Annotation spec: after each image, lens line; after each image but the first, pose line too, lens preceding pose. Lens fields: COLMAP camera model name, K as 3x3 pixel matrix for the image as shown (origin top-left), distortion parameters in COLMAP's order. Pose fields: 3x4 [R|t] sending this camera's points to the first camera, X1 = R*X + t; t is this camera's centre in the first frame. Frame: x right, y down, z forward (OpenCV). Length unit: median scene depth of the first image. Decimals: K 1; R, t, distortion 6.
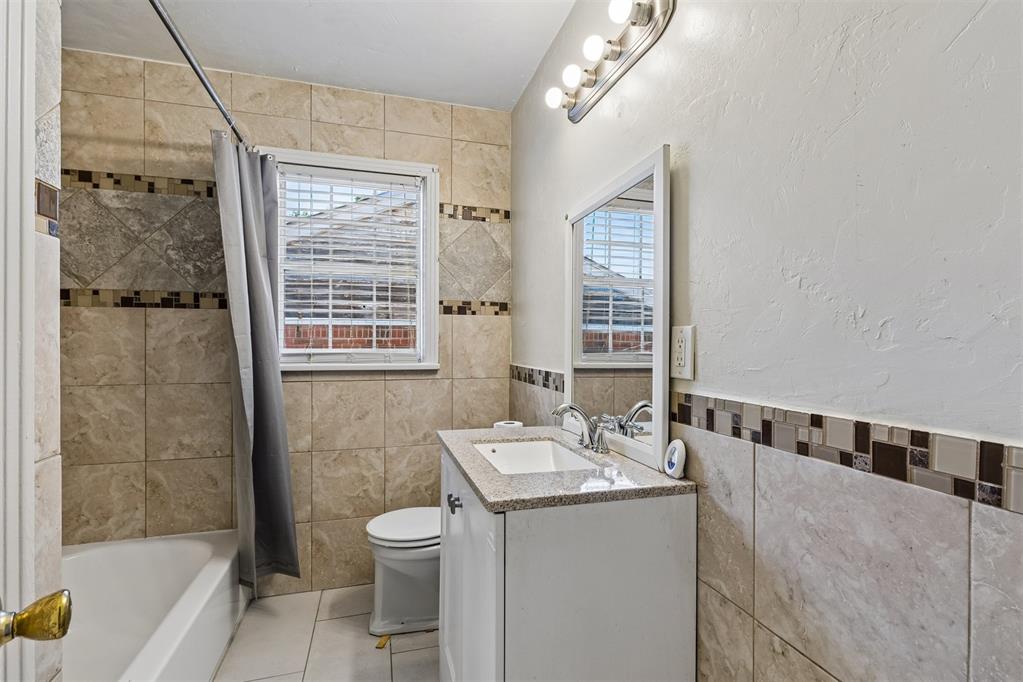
lens RADIAL K [[465.2, 0, 511.5], [0, 465.2, 341.0], [0, 0, 1]] dist [0.006665, -0.000691]
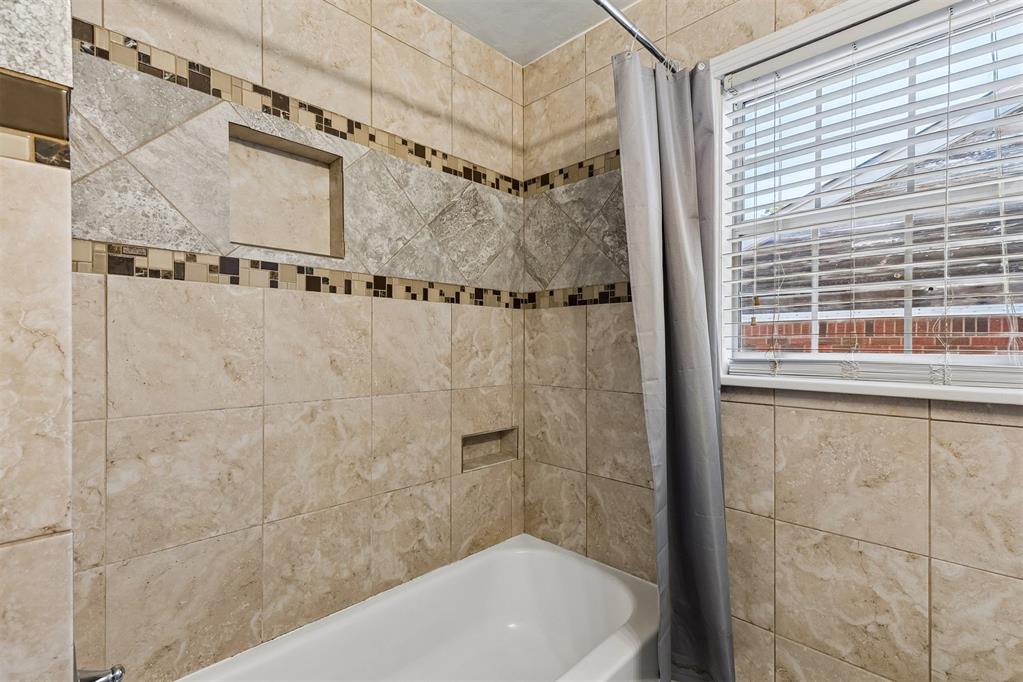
lens RADIAL K [[461.7, 0, 508.9], [0, 461.7, 346.1], [0, 0, 1]] dist [0.007772, -0.000325]
pose [[0.479460, 0.003435, -0.877557, -0.063844], [0.004551, 0.999969, 0.006400, 0.002480], [0.877552, -0.007063, 0.479429, 0.429614]]
